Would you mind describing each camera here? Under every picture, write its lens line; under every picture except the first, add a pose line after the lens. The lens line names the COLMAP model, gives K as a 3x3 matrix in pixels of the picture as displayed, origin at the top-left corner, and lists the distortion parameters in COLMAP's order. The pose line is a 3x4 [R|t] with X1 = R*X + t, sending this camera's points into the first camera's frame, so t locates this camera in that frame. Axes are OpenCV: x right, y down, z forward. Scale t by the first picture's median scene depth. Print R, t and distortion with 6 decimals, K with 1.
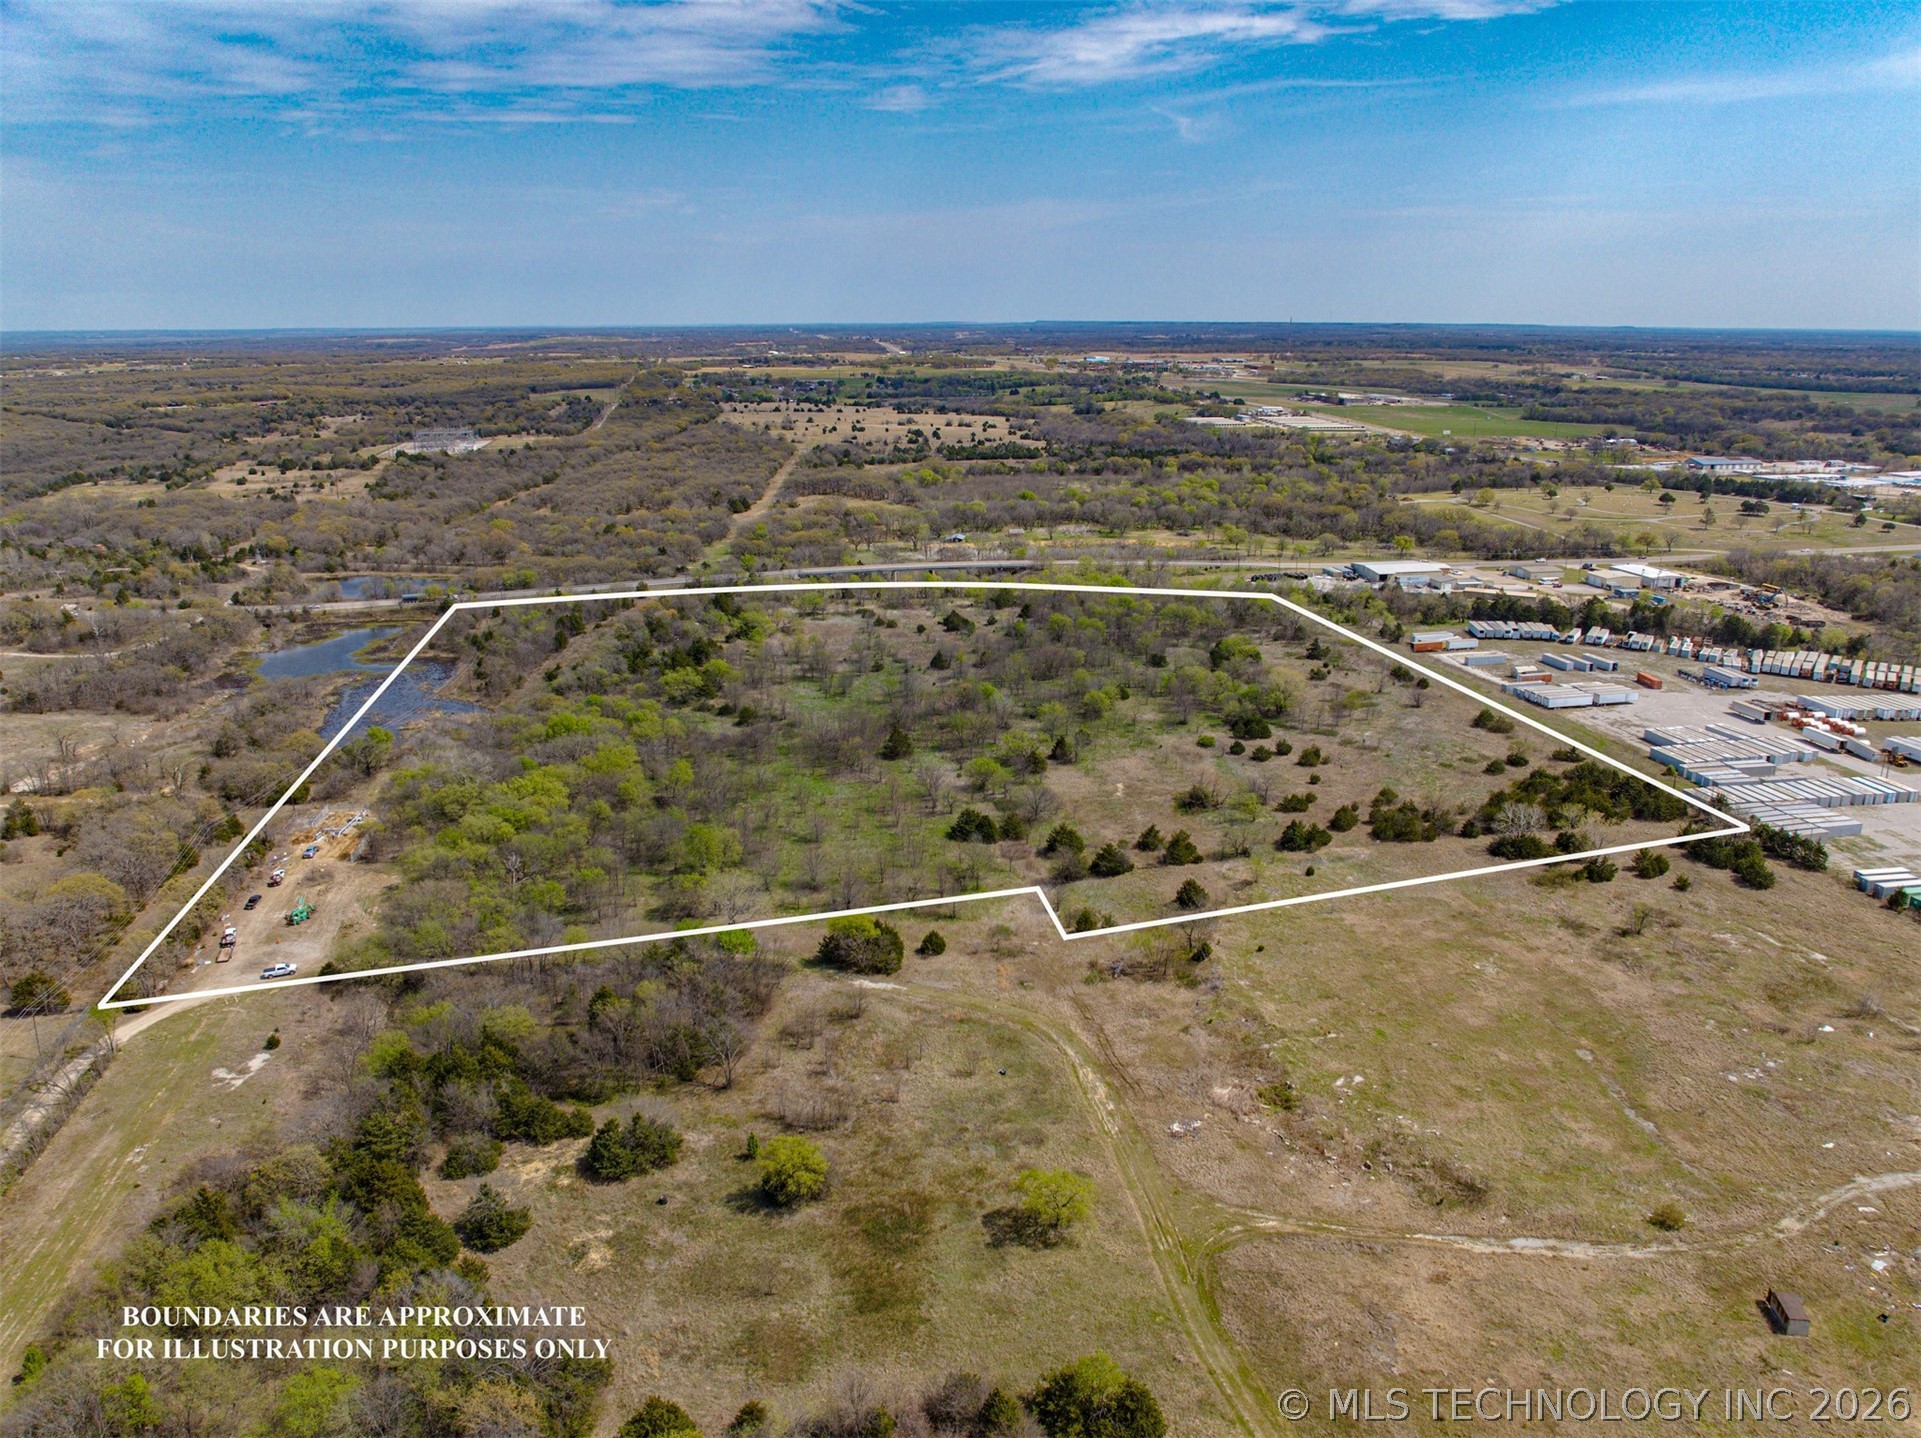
lens RADIAL K [[1366.6, 0, 966.6], [0, 1366.6, 669.5], [0, 0, 1]] dist [-0.055240, 0.027383]
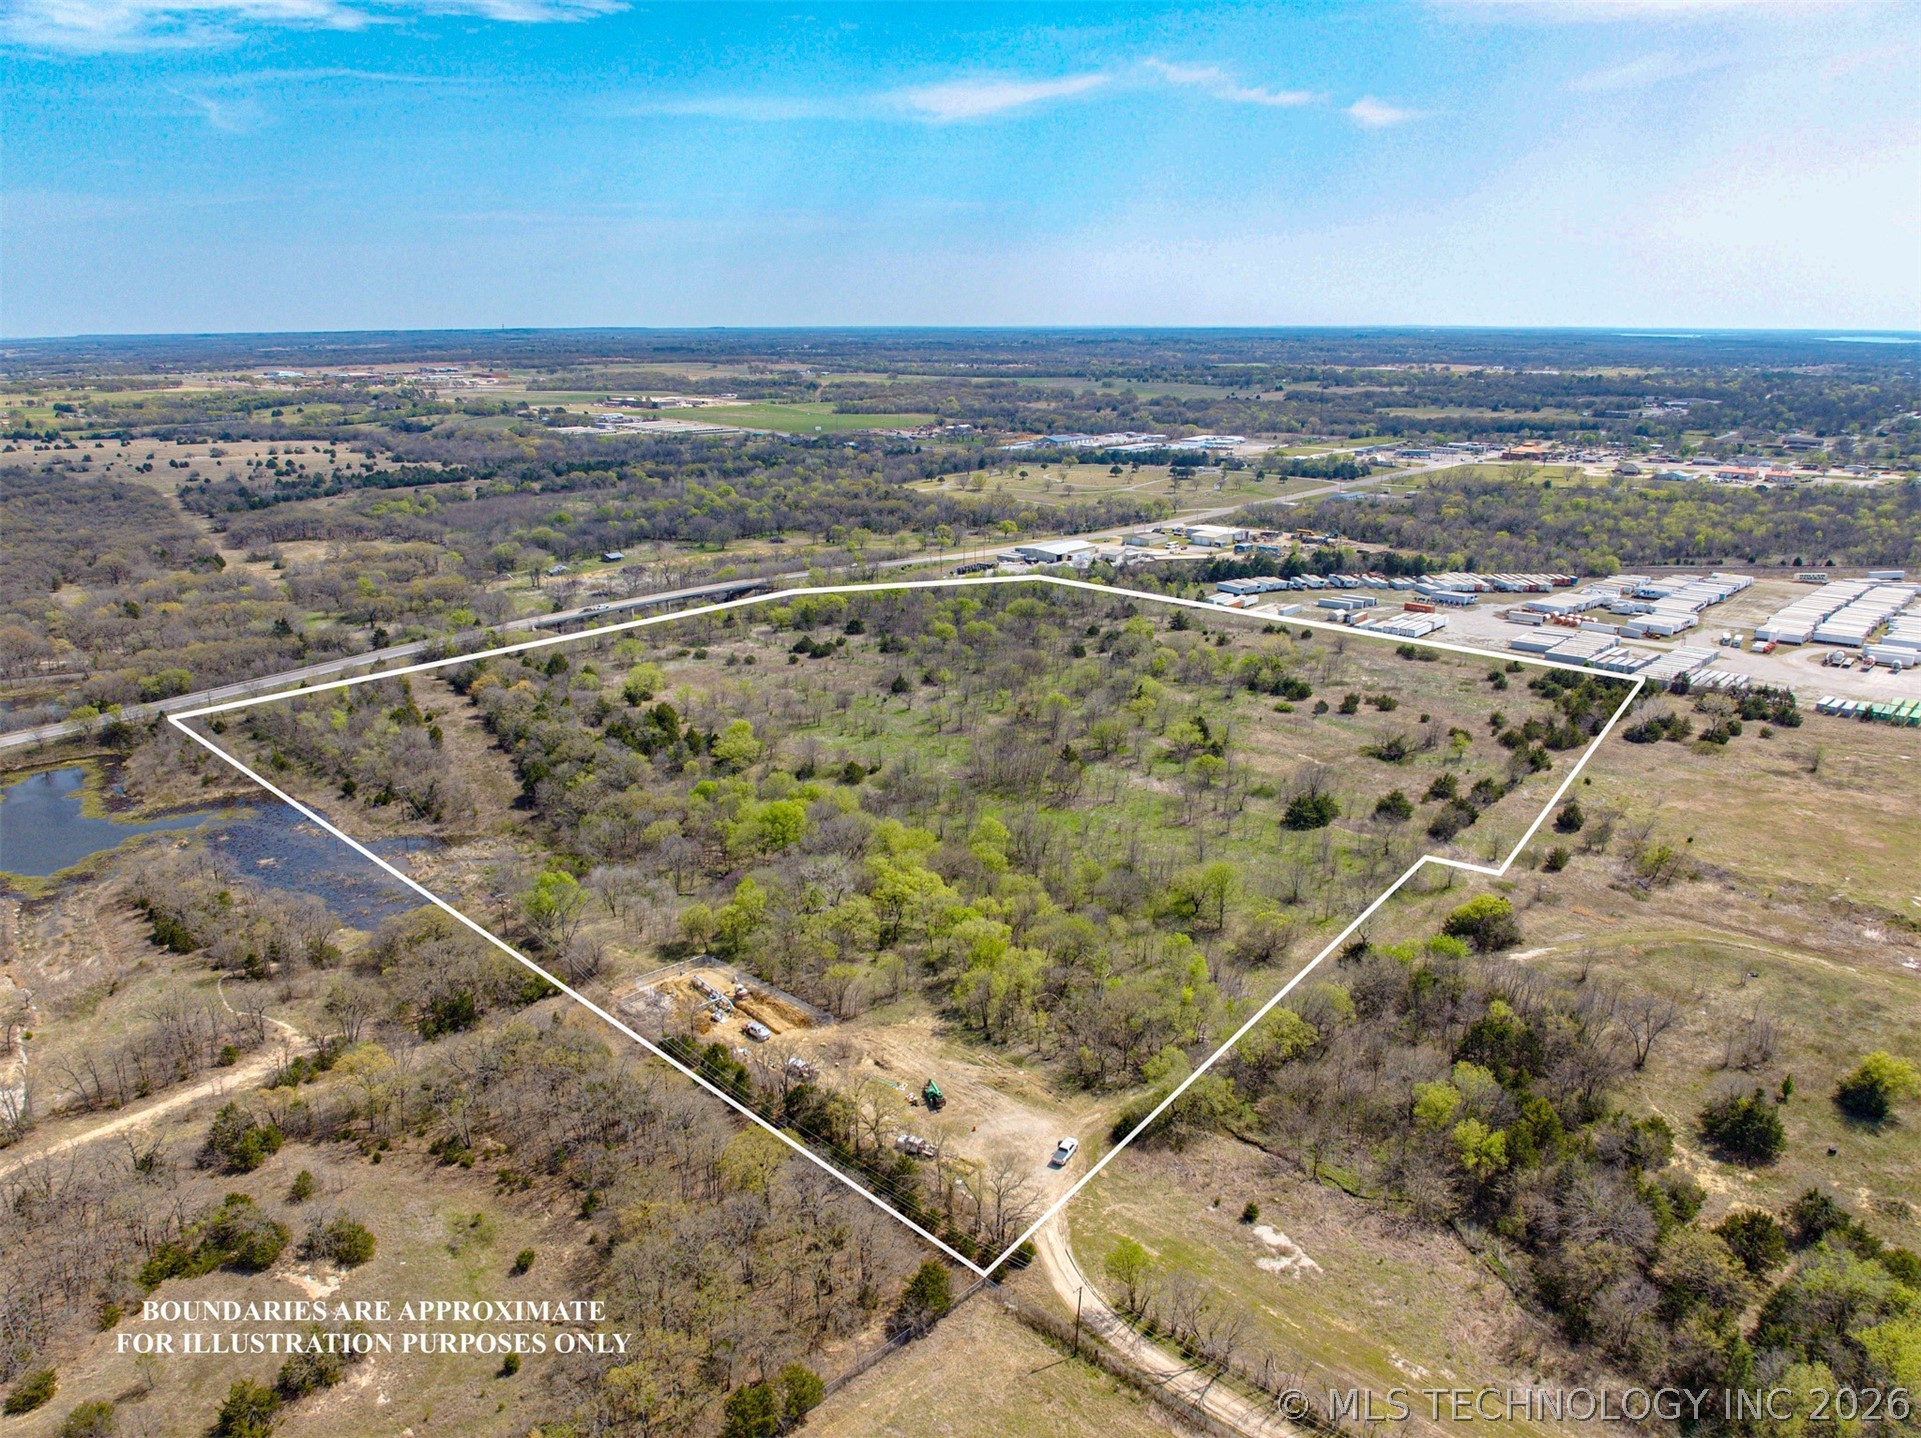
lens RADIAL K [[1357.8, 0, 971.2], [0, 1357.8, 721.4], [0, 0, 1]] dist [-0.045234, 0.018776]
pose [[0.803707, -0.172408, 0.569501, -0.587314], [0.153395, 0.984786, 0.081651, -0.056946], [-0.574913, 0.021736, 0.817925, 0.240267]]
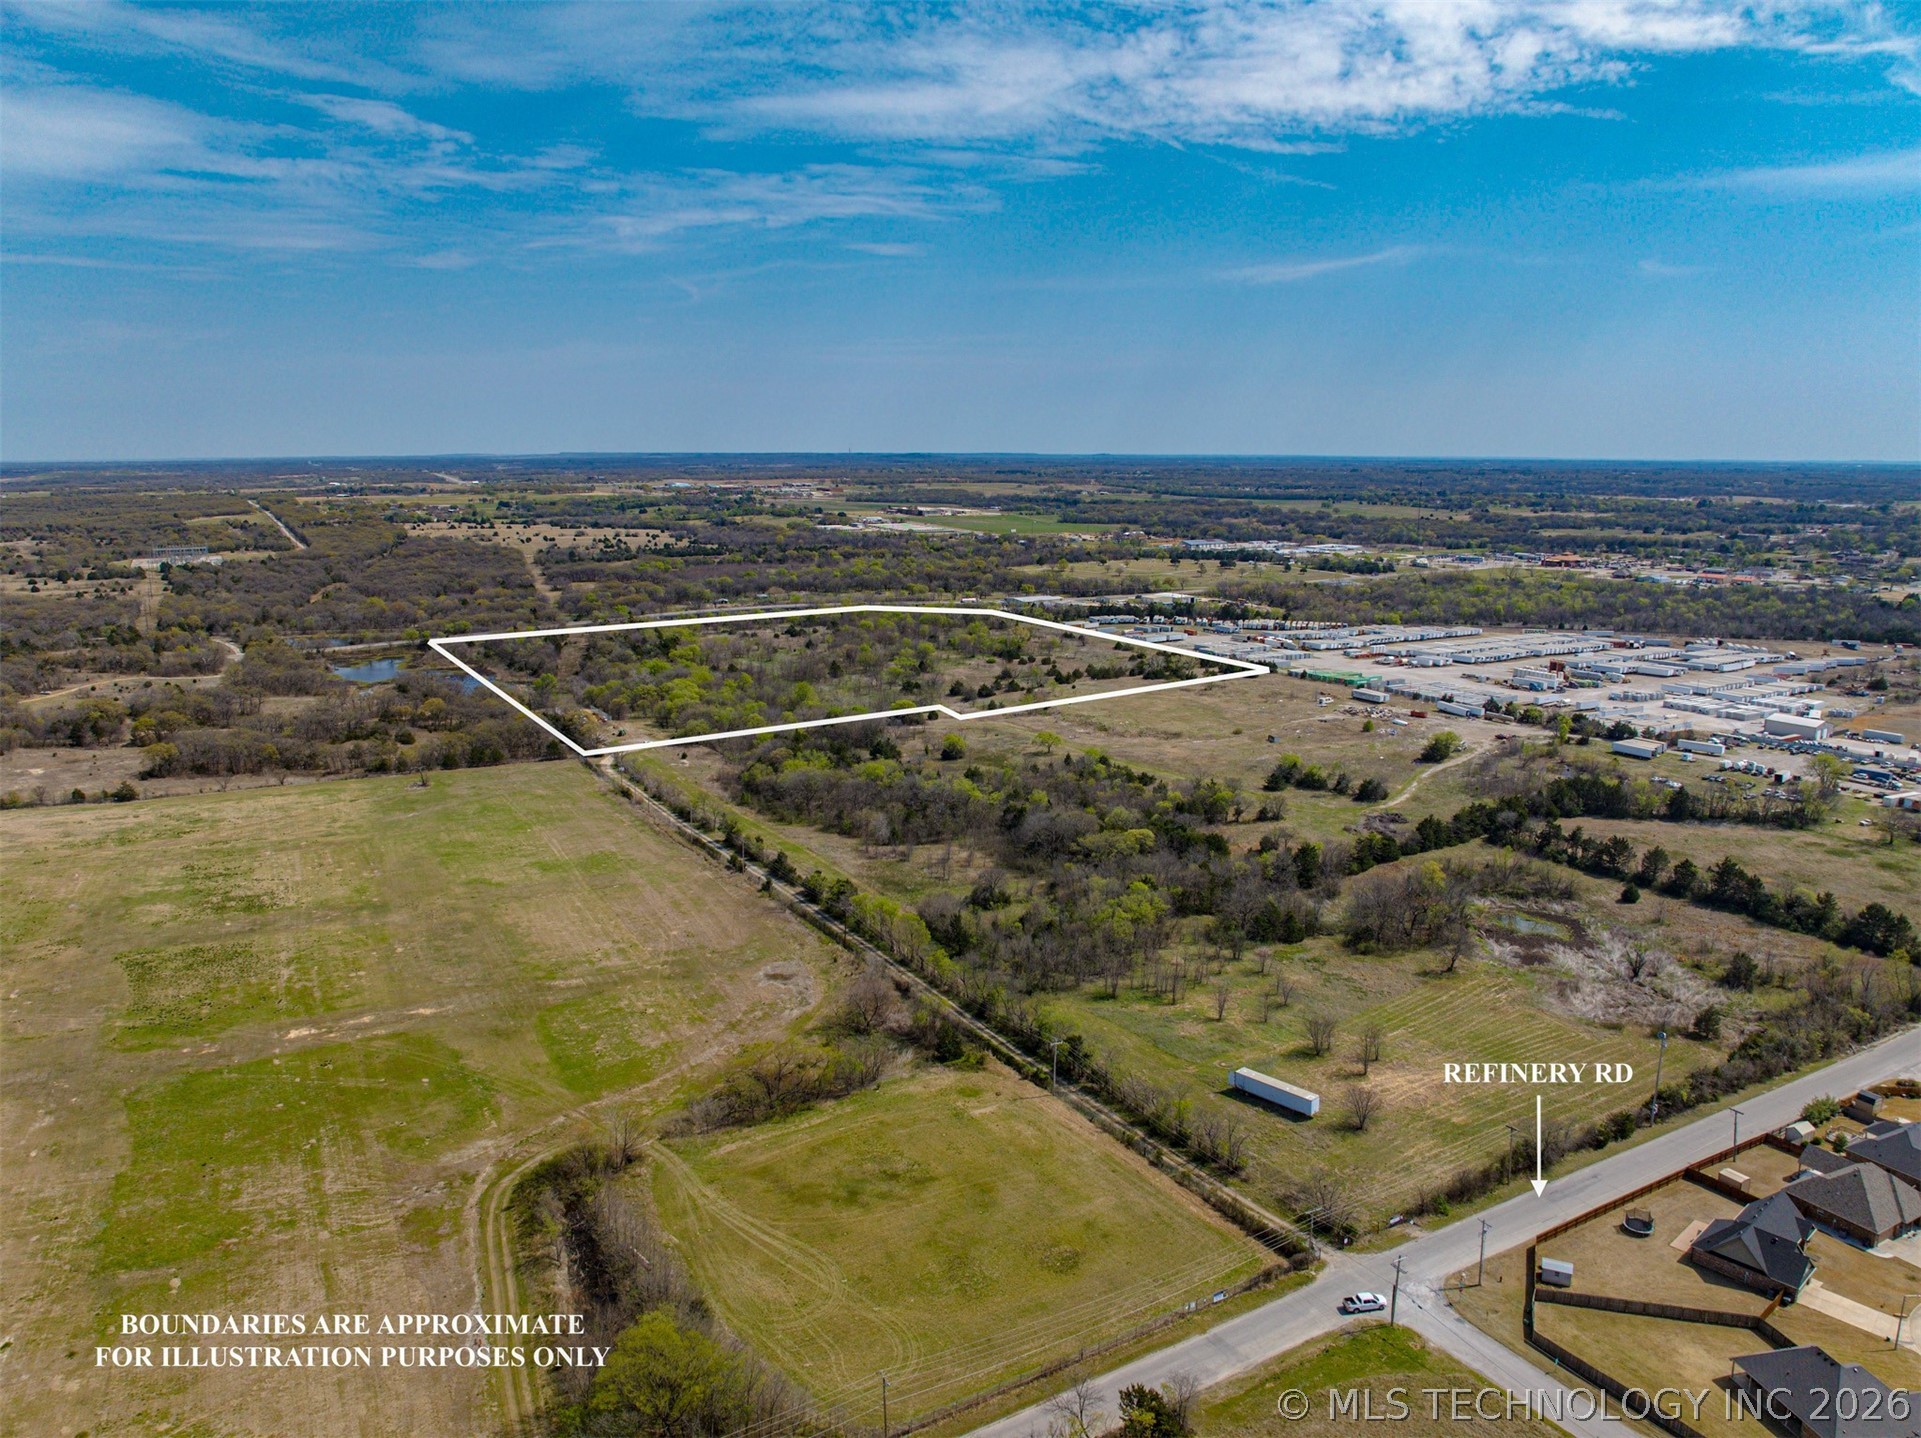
lens RADIAL K [[1357.8, 0, 971.2], [0, 1357.8, 721.4], [0, 0, 1]] dist [-0.045234, 0.018776]
pose [[0.939441, -0.066974, 0.336102, -0.460442], [0.085335, 0.995543, -0.040142, 0.195969], [-0.331915, 0.066392, 0.940970, -0.724759]]
